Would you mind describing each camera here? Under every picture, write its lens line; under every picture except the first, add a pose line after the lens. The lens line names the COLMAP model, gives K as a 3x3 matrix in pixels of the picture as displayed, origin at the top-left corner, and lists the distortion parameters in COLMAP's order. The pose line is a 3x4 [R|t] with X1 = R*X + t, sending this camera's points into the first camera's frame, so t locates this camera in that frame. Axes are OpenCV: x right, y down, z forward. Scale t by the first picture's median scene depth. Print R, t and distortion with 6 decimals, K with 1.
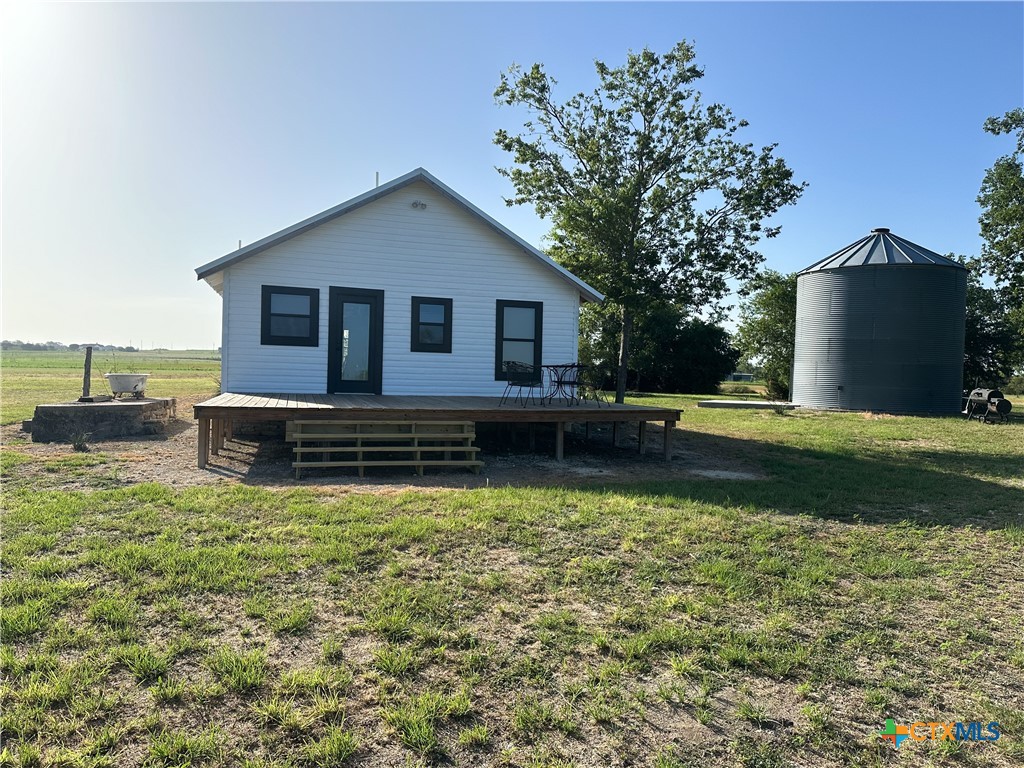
lens RADIAL K [[715.4, 0, 509.3], [0, 715.4, 382.5], [0, 0, 1]] dist [0.150471, -0.269470]
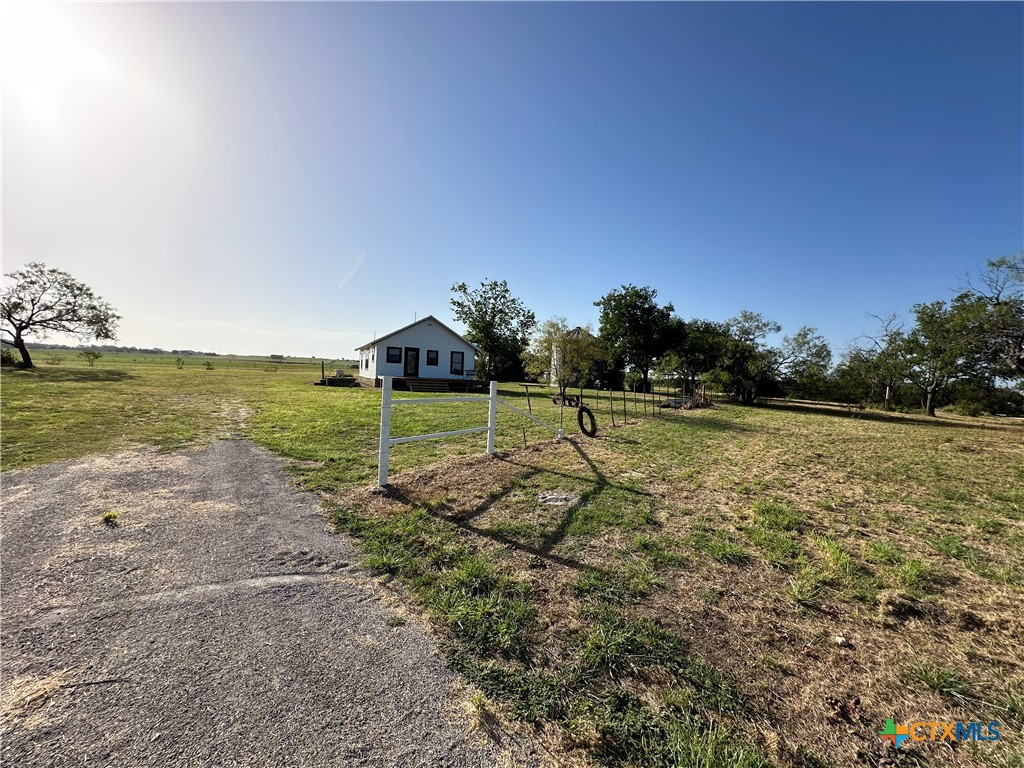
lens RADIAL K [[407.3, 0, 512.2], [0, 407.3, 384.7], [0, 0, 1]] dist [-0.000958, -0.000029]
pose [[0.986642, 0.016608, 0.162055, -0.036739], [-0.018596, 0.999769, 0.010754, 0.019528], [-0.161839, -0.013624, 0.986723, -0.885810]]
